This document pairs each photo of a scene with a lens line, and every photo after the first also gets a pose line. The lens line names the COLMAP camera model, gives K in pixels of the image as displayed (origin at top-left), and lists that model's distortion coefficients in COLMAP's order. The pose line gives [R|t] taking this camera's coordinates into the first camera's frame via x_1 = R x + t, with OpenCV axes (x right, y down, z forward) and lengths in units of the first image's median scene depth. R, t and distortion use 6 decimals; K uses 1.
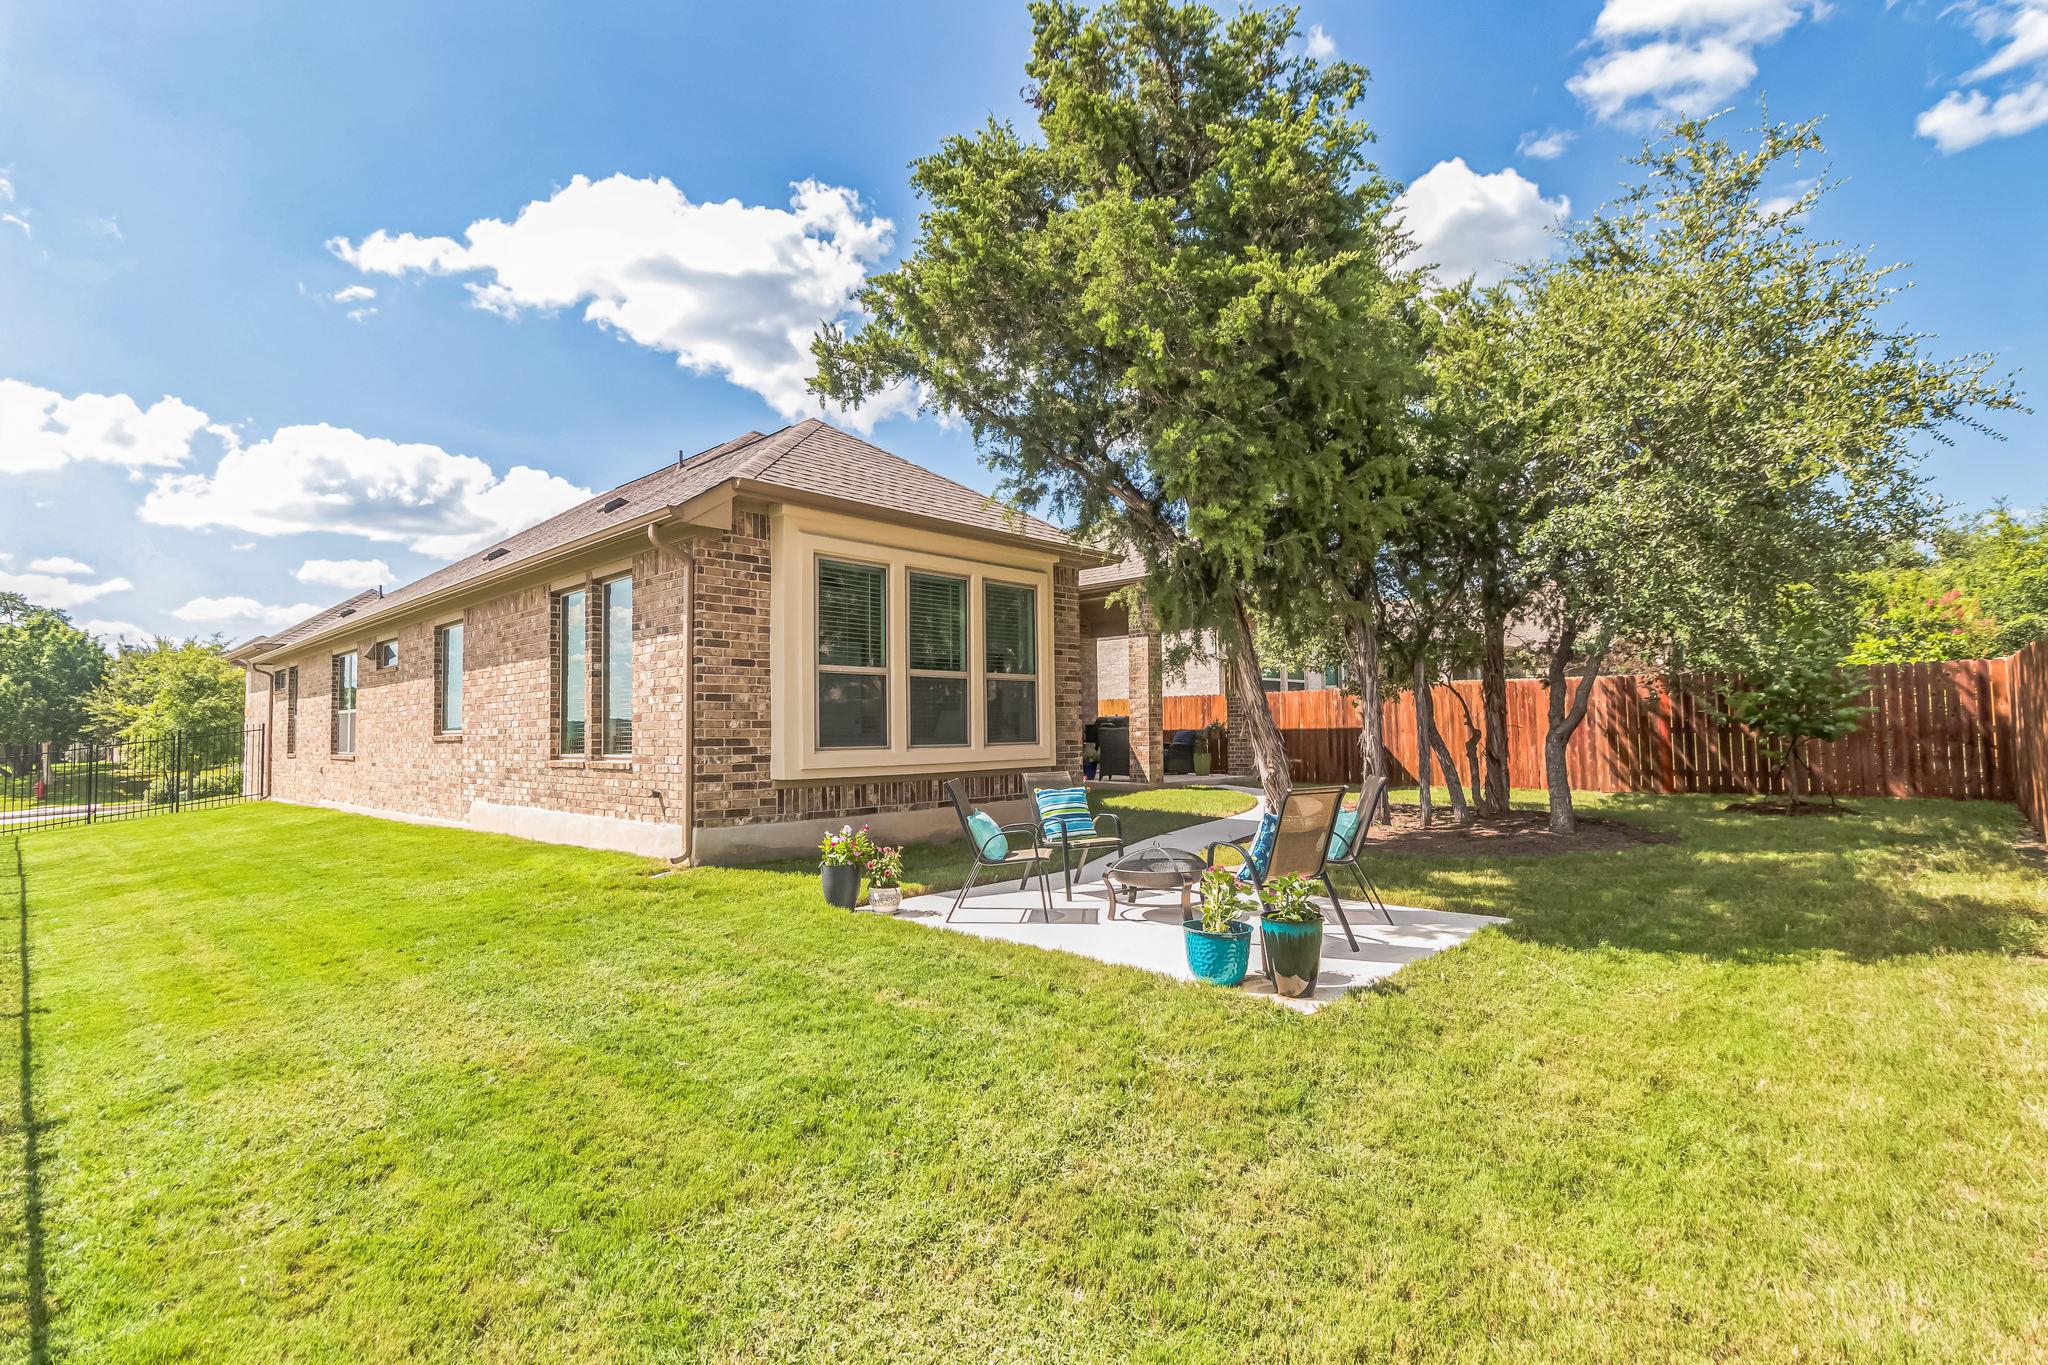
lens RADIAL K [[972.5, 0, 1017.6], [0, 972.5, 683.3], [0, 0, 1]] dist [0.009483, 0.000298]
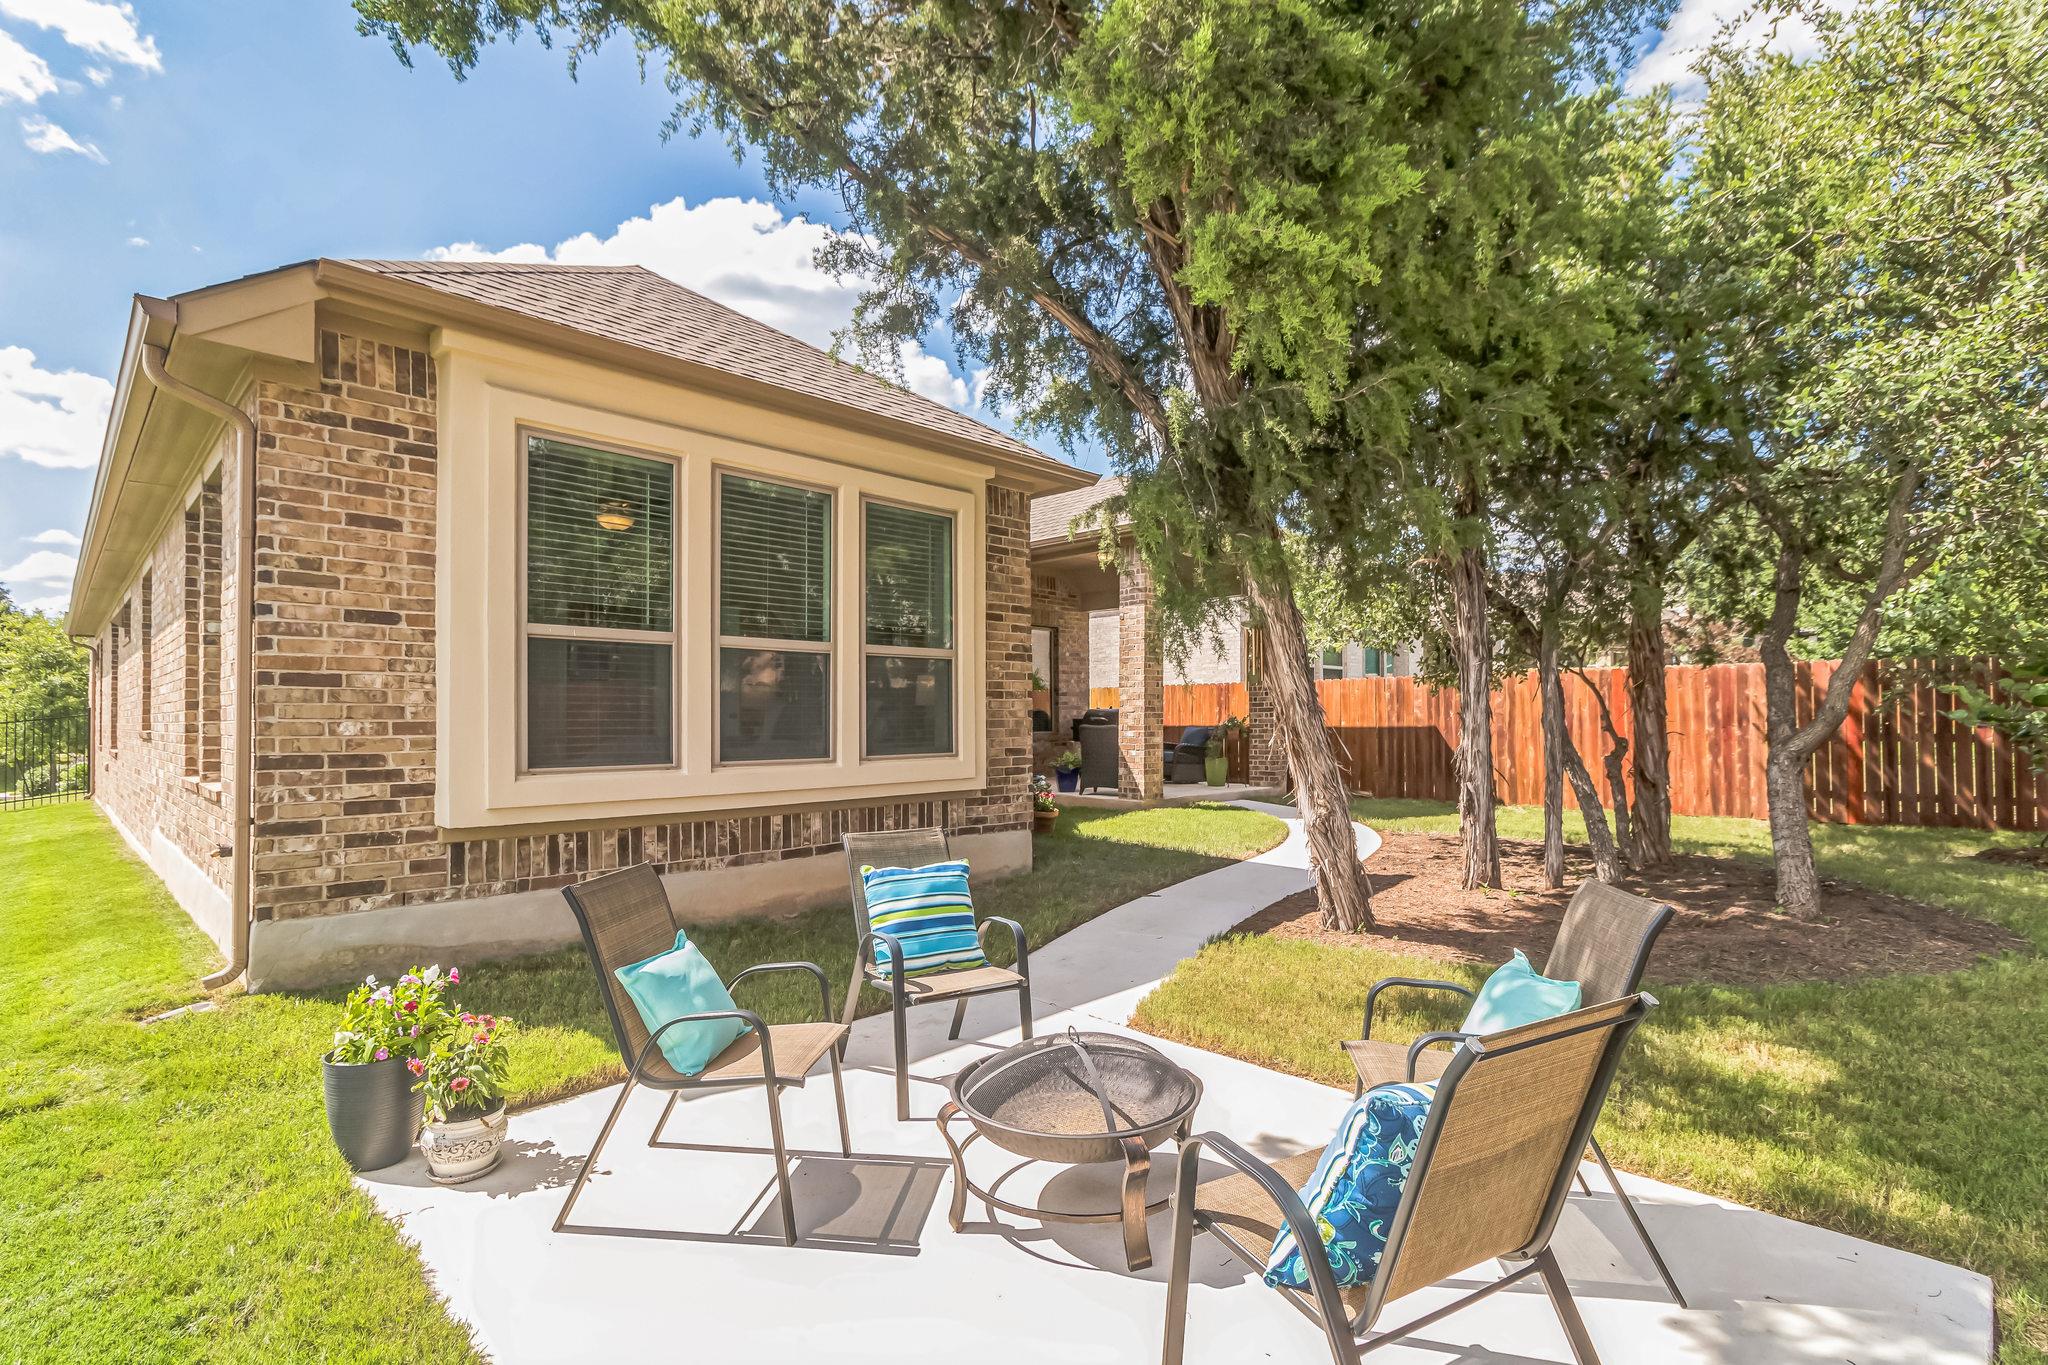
lens RADIAL K [[972.5, 0, 1030.7], [0, 972.5, 696.6], [0, 0, 1]] dist [0.009483, 0.000298]
pose [[0.999923, 0.008137, -0.009368, 0.081460], [-0.007878, 0.999594, 0.027375, 0.004852], [0.009587, -0.027299, 0.999581, 0.372982]]
